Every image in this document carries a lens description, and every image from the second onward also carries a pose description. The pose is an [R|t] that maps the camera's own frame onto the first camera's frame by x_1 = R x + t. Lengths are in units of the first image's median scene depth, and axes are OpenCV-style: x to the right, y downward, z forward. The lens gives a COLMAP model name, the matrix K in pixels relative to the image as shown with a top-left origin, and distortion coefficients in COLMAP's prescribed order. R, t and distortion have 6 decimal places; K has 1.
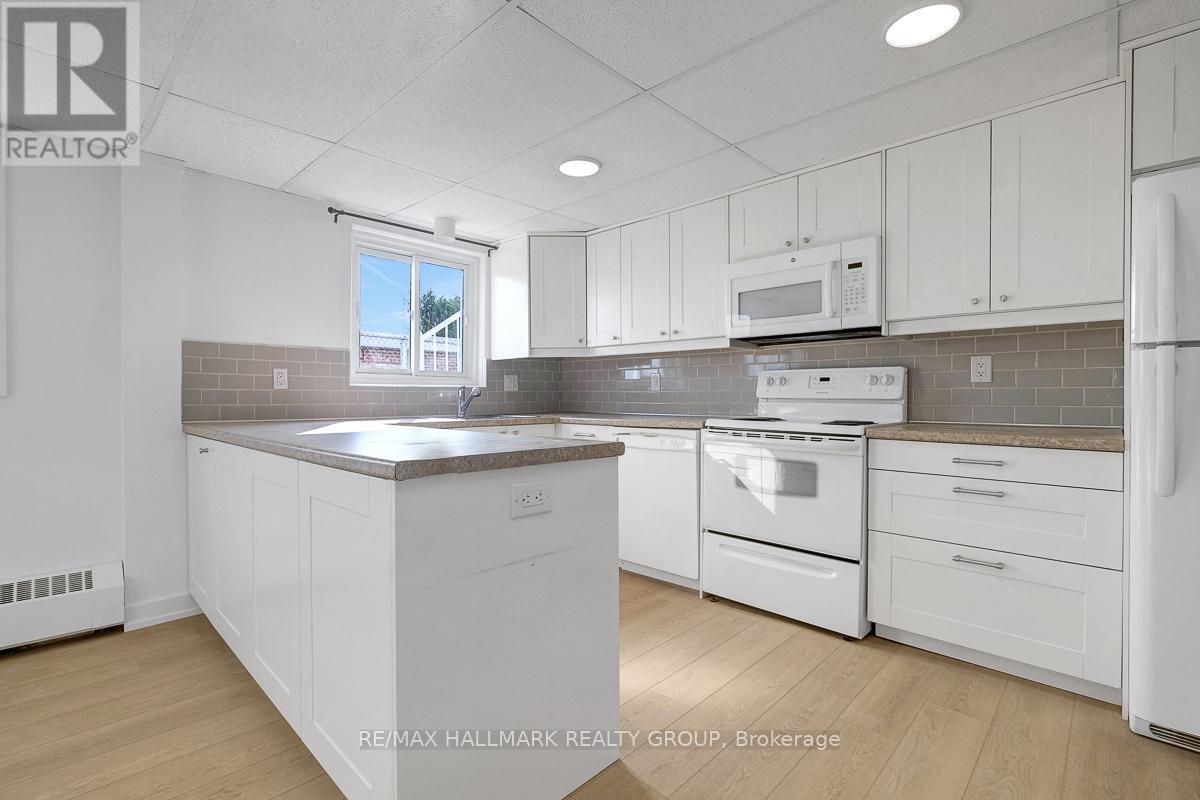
lens RADIAL K [[548.5, 0, 600.0], [0, 548.5, 400.0], [0, 0, 1]] dist [-0.002414, -0.000559]
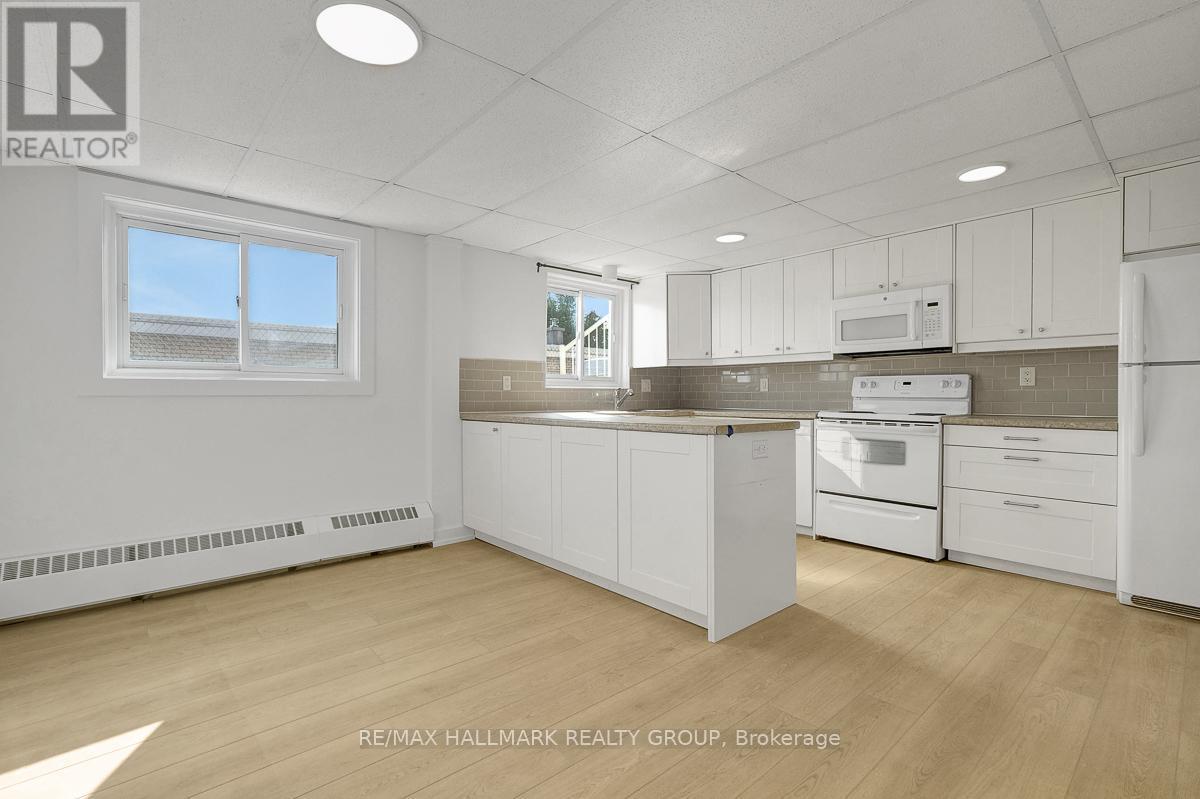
lens RADIAL K [[558.7, 0, 575.4], [0, 558.7, 400.2], [0, 0, 1]] dist [-0.002696, -0.000412]
pose [[0.994756, 0.001902, -0.102255, -0.291746], [-0.001859, 0.999998, 0.000509, 0.005493], [0.102256, -0.000316, 0.994758, -0.507092]]
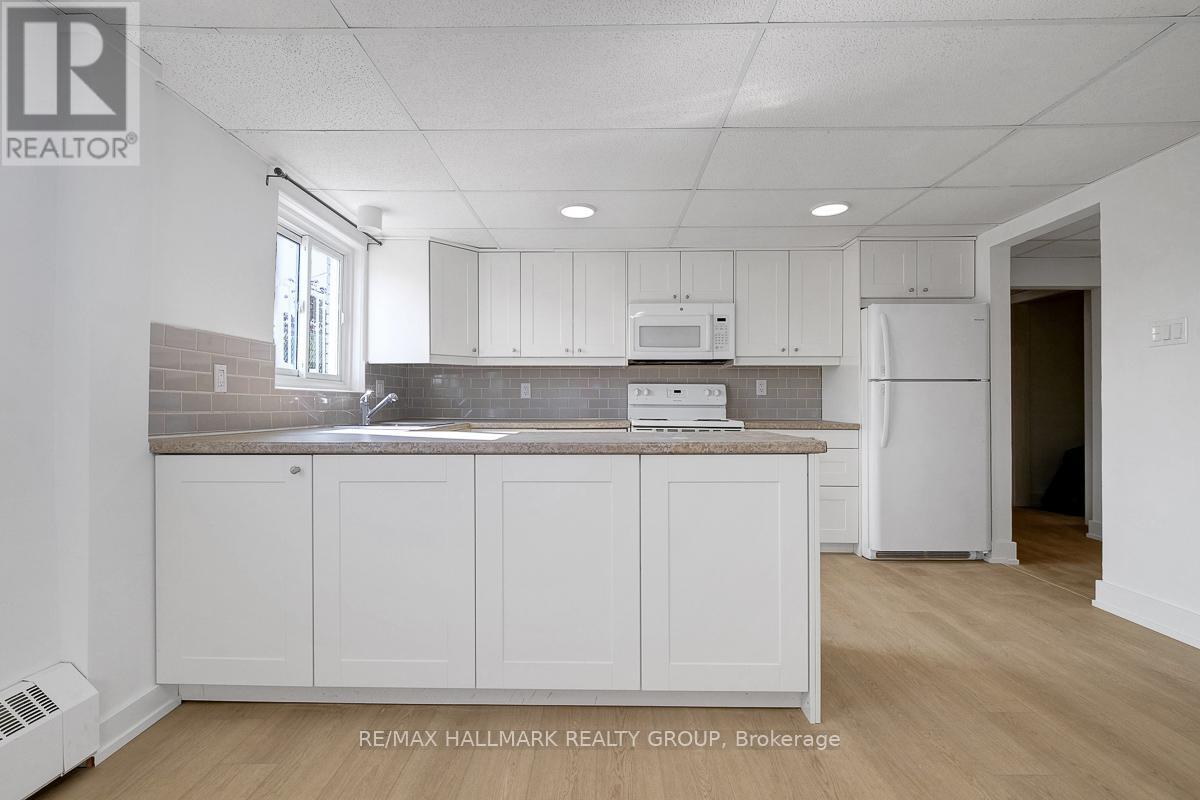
lens RADIAL K [[558.7, 0, 575.4], [0, 558.7, 400.7], [0, 0, 1]] dist [-0.002696, -0.000412]
pose [[0.725497, 0.005189, 0.688206, -0.869417], [0.003622, 0.999929, -0.011358, 0.002583], [-0.688216, 0.010732, 0.725426, 0.123576]]
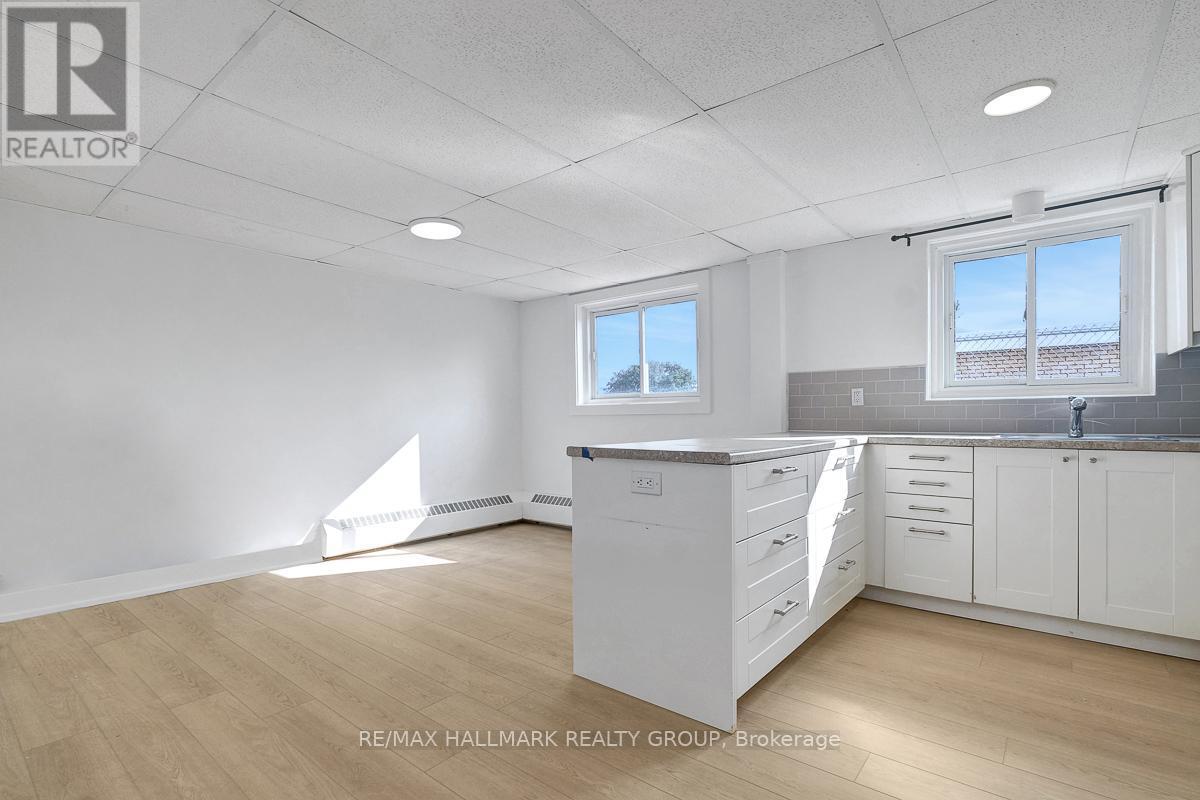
lens RADIAL K [[576.3, 0, 580.5], [0, 576.3, 425.2], [0, 0, 1]] dist [-0.000557, -0.000126]
pose [[0.045845, 0.018015, -0.998786, 0.732989], [0.001992, 0.999834, 0.018125, -0.001789], [0.998947, -0.002821, 0.045802, 0.394122]]
